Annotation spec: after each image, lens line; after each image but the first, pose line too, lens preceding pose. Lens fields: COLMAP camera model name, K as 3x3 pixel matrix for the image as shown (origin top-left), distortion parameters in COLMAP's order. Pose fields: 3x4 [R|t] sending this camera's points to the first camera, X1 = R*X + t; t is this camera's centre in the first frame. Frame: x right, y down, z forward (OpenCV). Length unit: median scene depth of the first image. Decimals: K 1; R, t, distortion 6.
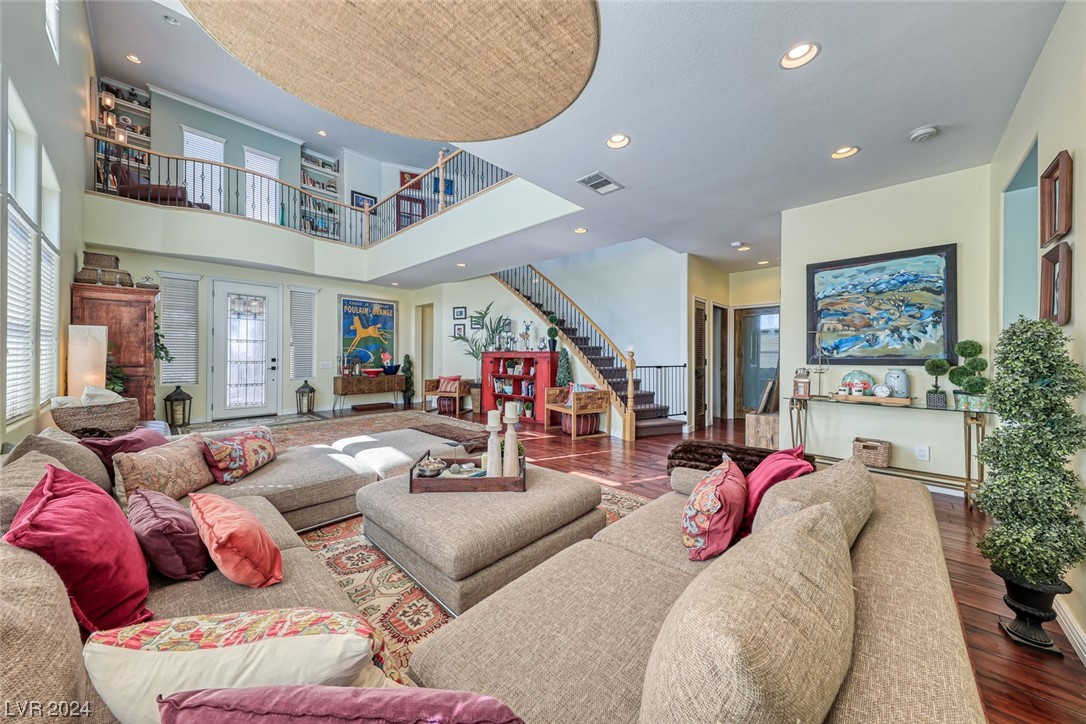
lens RADIAL K [[372.6, 0, 540.7], [0, 372.6, 355.2], [0, 0, 1]] dist [0.014286, -0.005428]
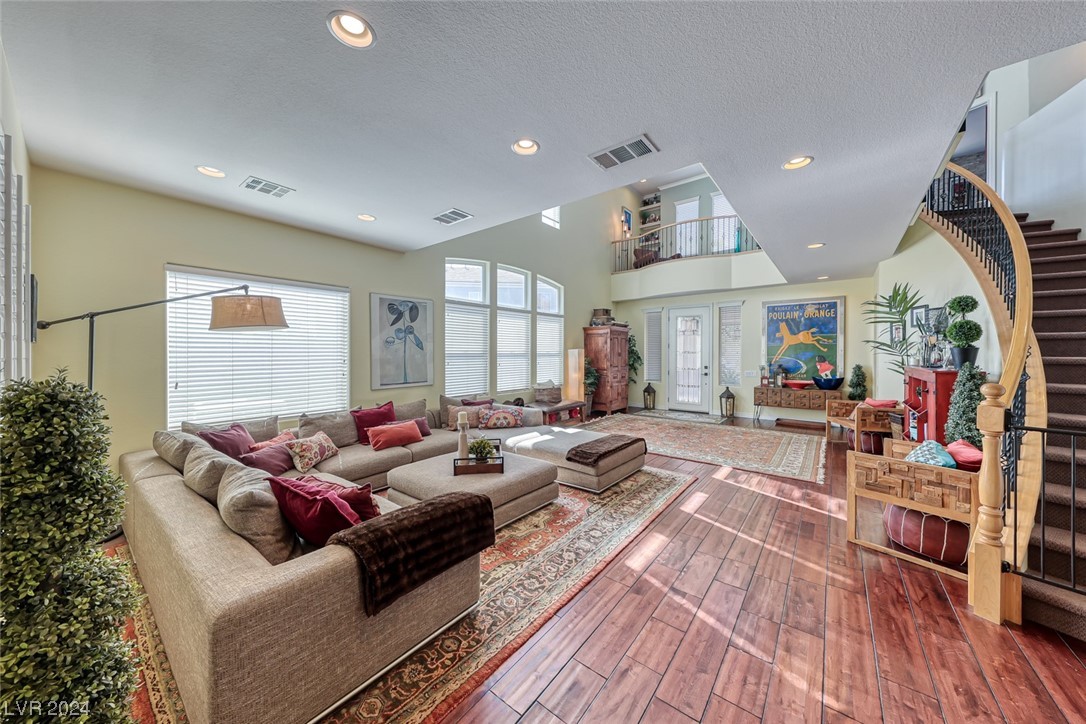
lens RADIAL K [[372.6, 0, 540.9], [0, 372.6, 352.7], [0, 0, 1]] dist [0.014286, -0.005428]
pose [[0.093874, -0.004923, -0.995572, 0.415483], [-0.000762, 0.999987, -0.005016, -0.027030], [0.995584, 0.001230, 0.093869, 0.358644]]
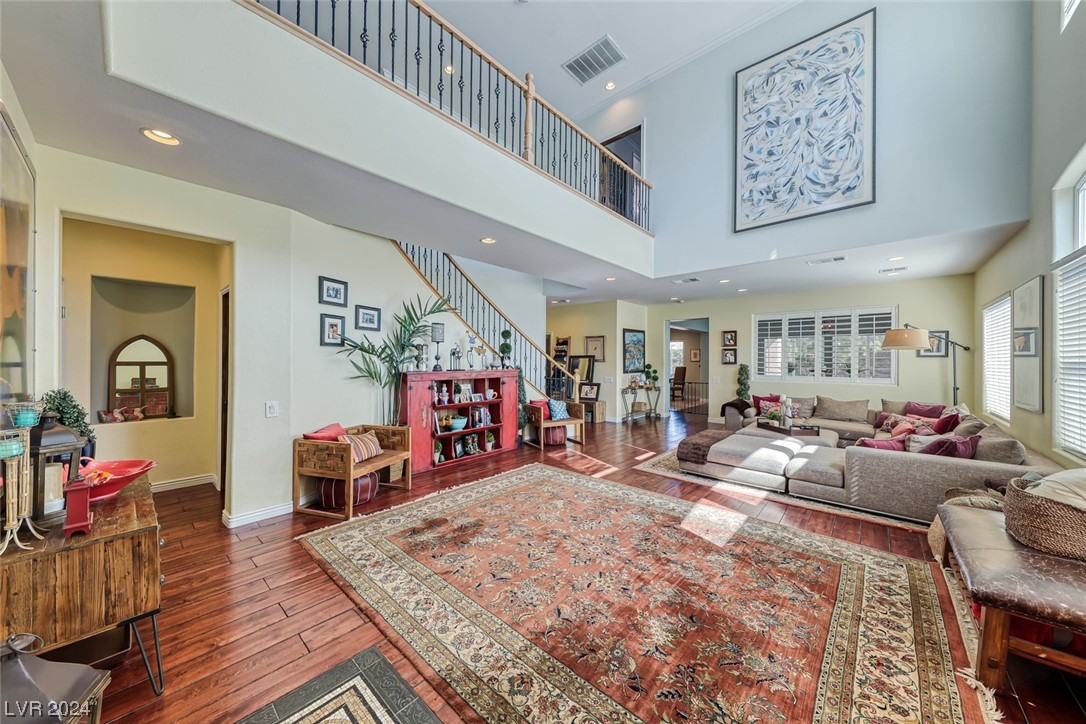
lens RADIAL K [[372.6, 0, 533.1], [0, 372.6, 358.3], [0, 0, 1]] dist [0.014286, -0.005428]
pose [[-0.022648, 0.002185, 0.999741, -0.777762], [-0.001433, 0.999997, -0.002218, -0.031183], [-0.999742, -0.001483, -0.022645, 0.839837]]
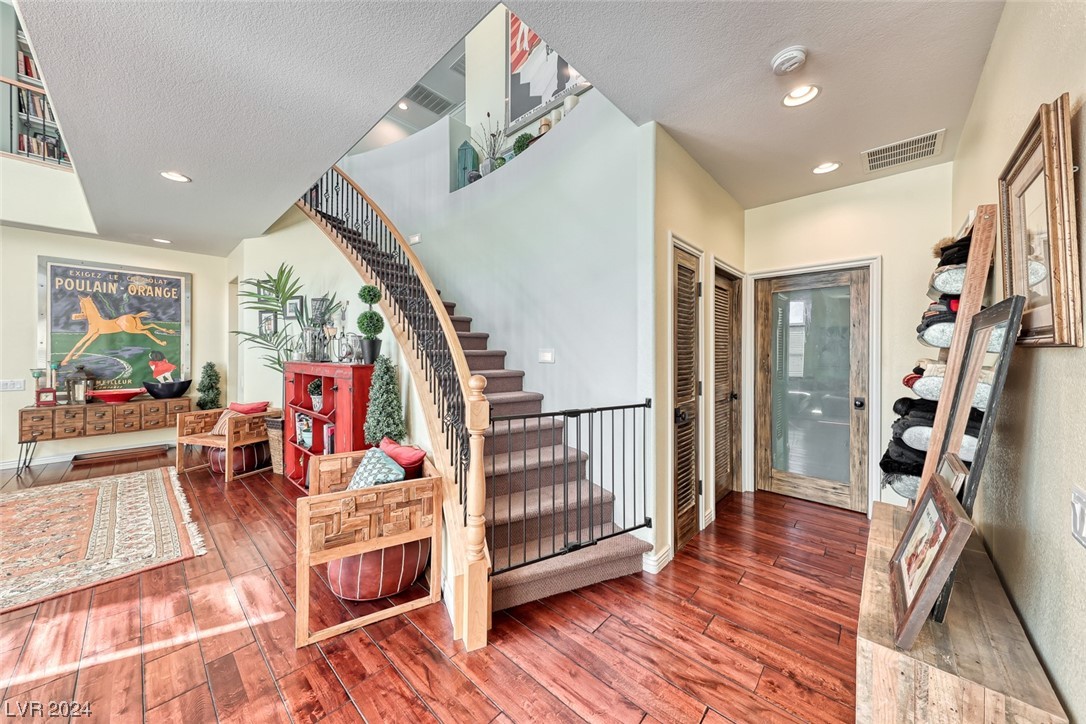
lens RADIAL K [[372.6, 0, 541.1], [0, 372.6, 353.5], [0, 0, 1]] dist [0.014286, -0.005428]
pose [[0.999871, -0.001561, 0.015982, 0.208149], [0.001569, 0.999999, -0.000484, -0.019496], [-0.015981, 0.000509, 0.999872, 0.472238]]
